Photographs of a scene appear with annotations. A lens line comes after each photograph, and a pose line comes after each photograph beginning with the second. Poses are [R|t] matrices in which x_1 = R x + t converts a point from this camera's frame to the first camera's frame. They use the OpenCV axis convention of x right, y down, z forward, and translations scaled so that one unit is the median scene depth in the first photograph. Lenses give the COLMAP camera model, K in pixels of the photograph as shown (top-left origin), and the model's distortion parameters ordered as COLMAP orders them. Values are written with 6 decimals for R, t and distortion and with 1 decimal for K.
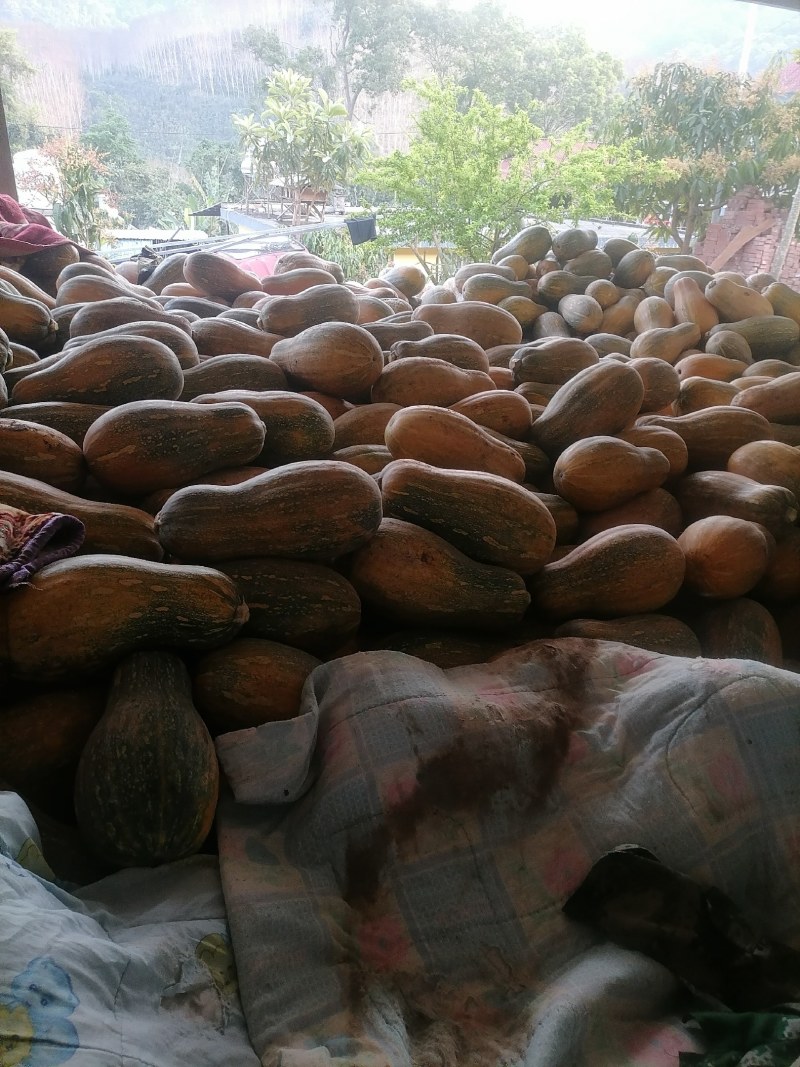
lens RADIAL K [[833.8, 0, 399.2], [0, 833.8, 530.9], [0, 0, 1]] dist [0.032050, -0.000230]
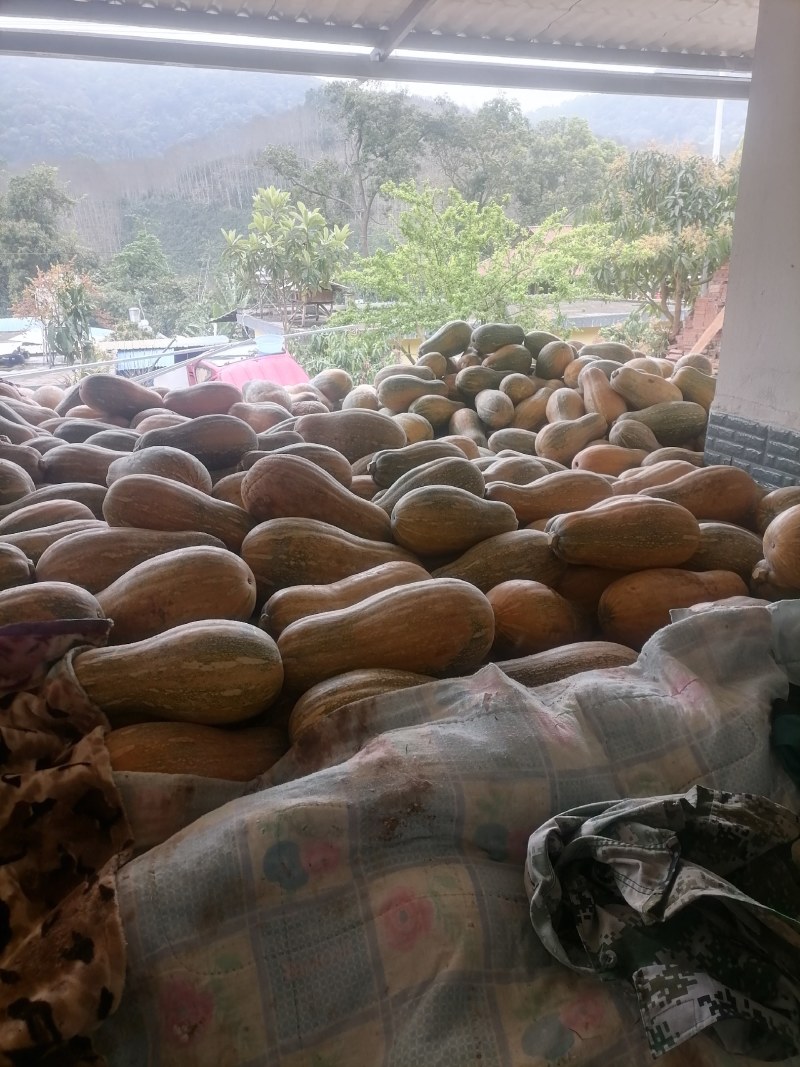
lens RADIAL K [[833.8, 0, 399.2], [0, 833.8, 530.9], [0, 0, 1]] dist [0.032050, -0.000230]
pose [[0.997443, -0.059694, -0.039295, 0.128131], [0.055533, 0.993477, -0.099601, -0.023627], [0.044984, 0.097164, 0.994251, 0.030922]]
